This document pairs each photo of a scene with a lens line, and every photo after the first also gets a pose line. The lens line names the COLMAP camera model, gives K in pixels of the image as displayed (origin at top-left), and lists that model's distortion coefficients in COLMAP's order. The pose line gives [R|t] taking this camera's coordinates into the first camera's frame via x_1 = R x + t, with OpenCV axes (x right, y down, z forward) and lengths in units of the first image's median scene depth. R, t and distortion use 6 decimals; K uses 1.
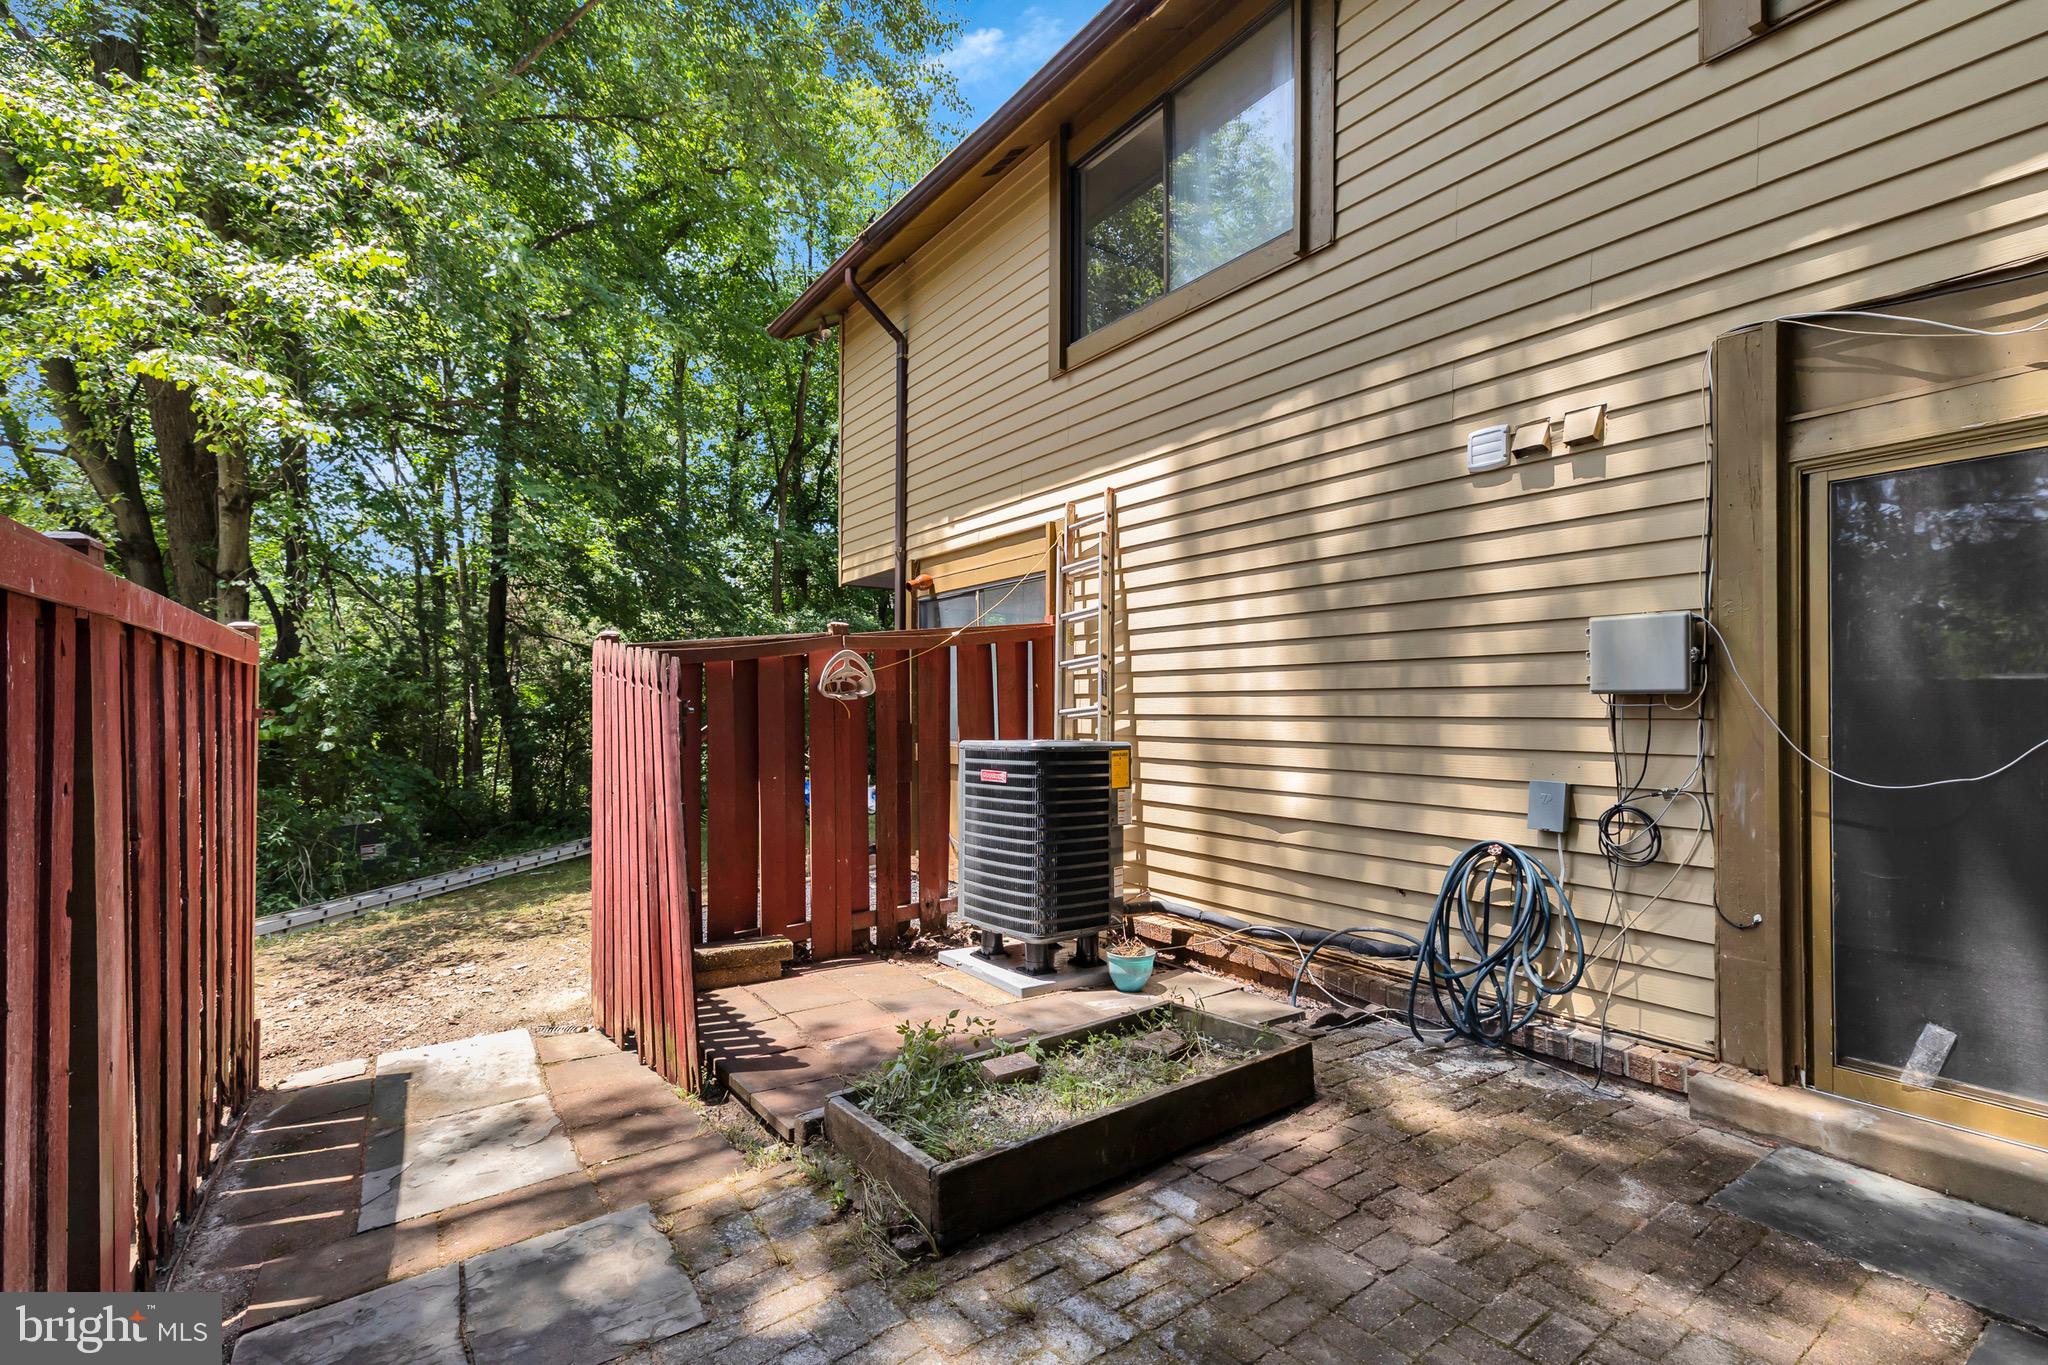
lens RADIAL K [[932.1, 0, 1013.1], [0, 932.1, 695.9], [0, 0, 1]] dist [0.017174, 0.000011]
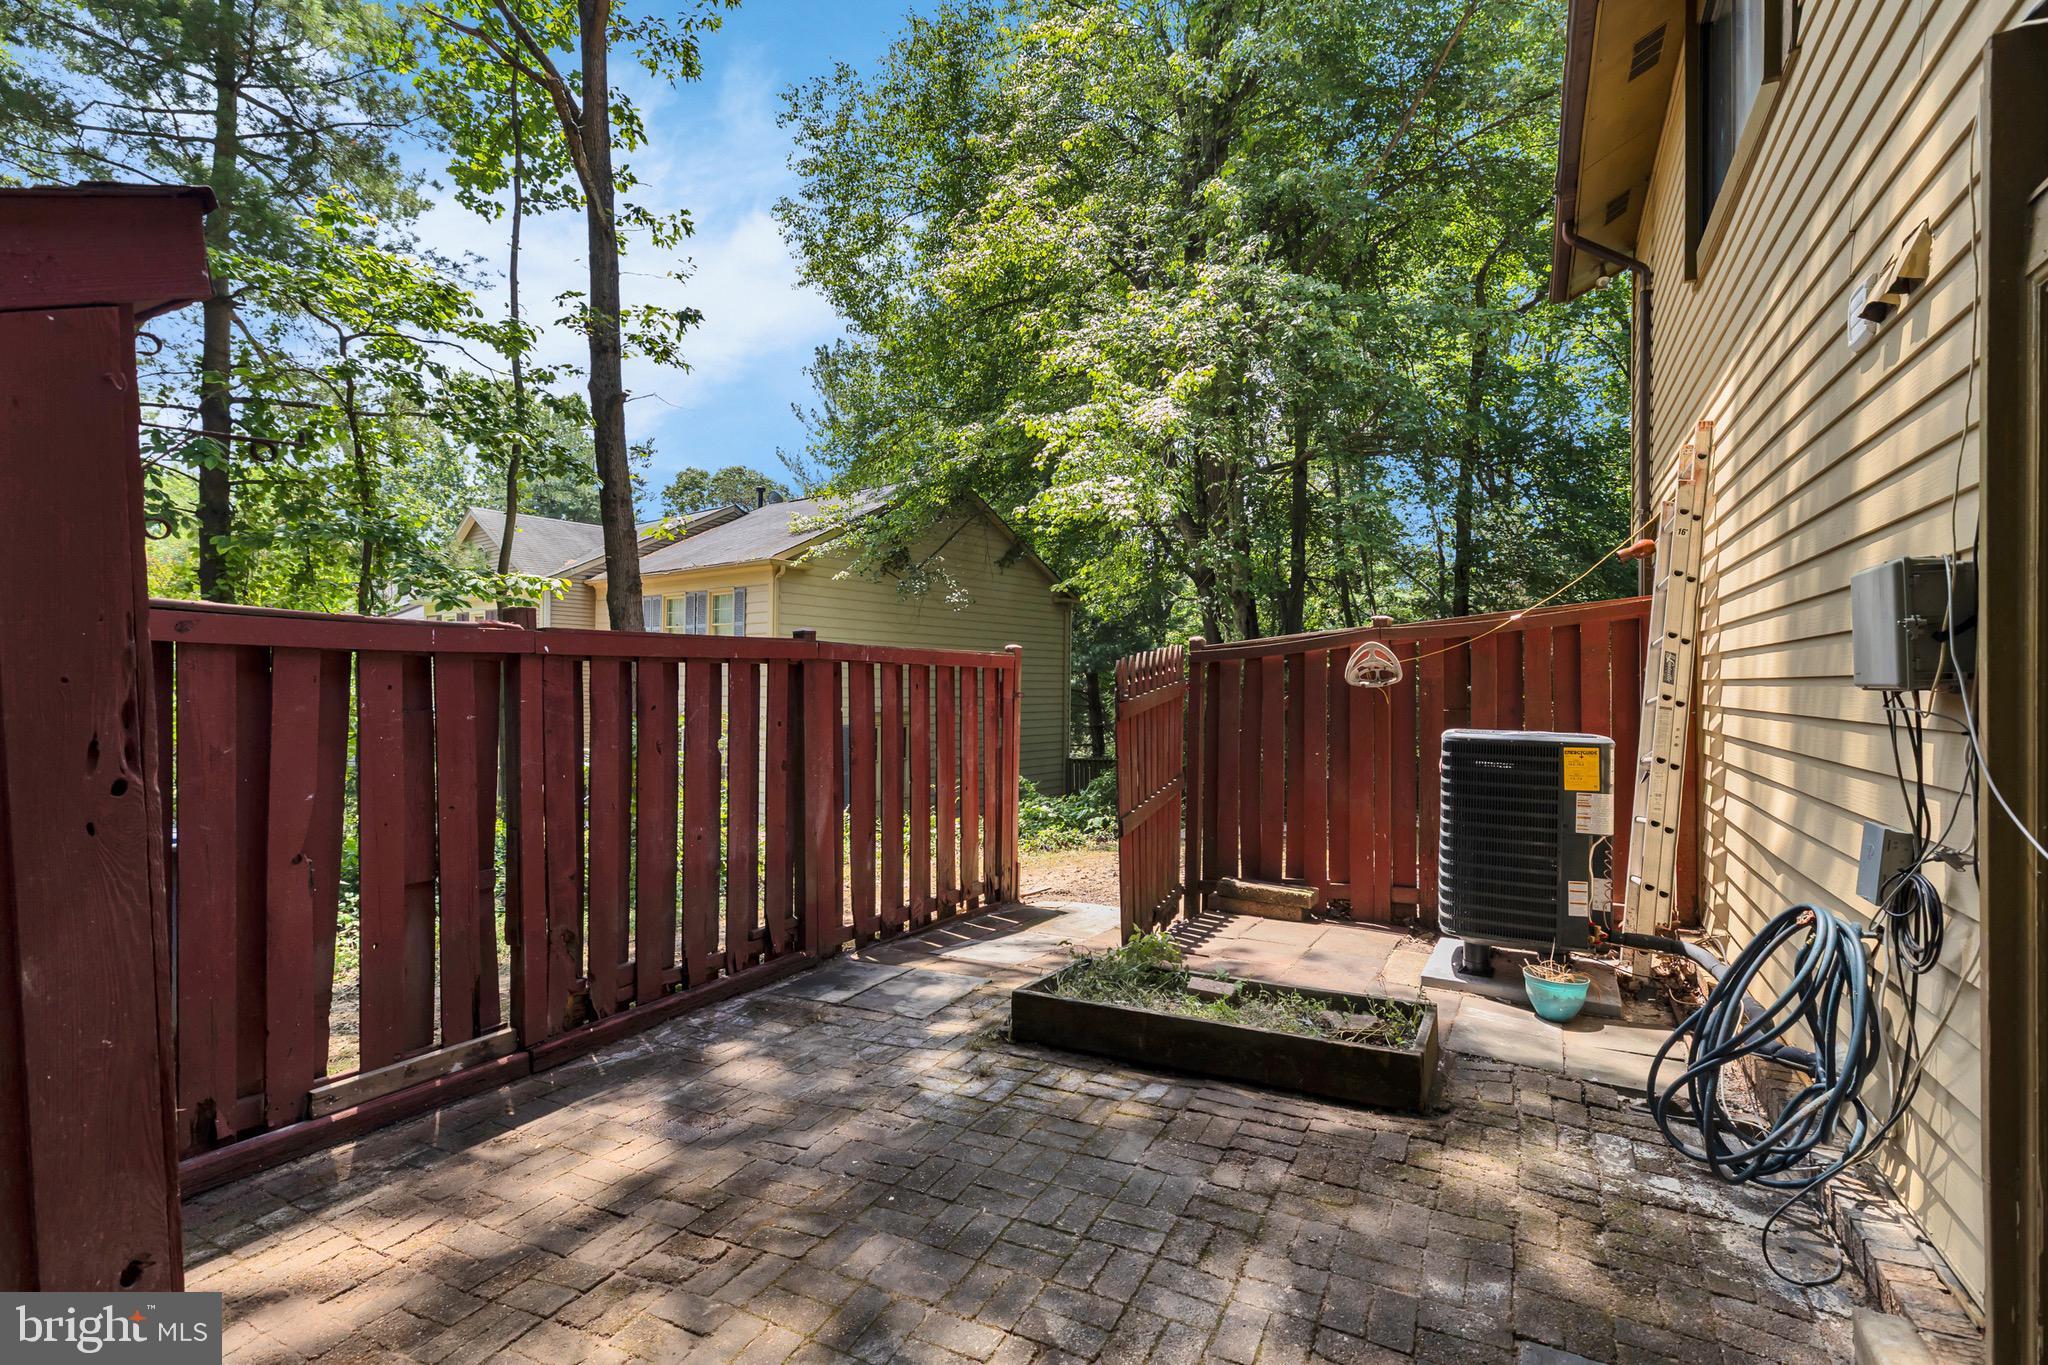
lens RADIAL K [[932.1, 0, 1011.4], [0, 932.1, 686.1], [0, 0, 1]] dist [0.017174, 0.000011]
pose [[0.455073, 0.004053, -0.890445, 0.912260], [0.011455, 0.999880, 0.010405, -0.020351], [0.890380, -0.014935, 0.454972, 0.190273]]
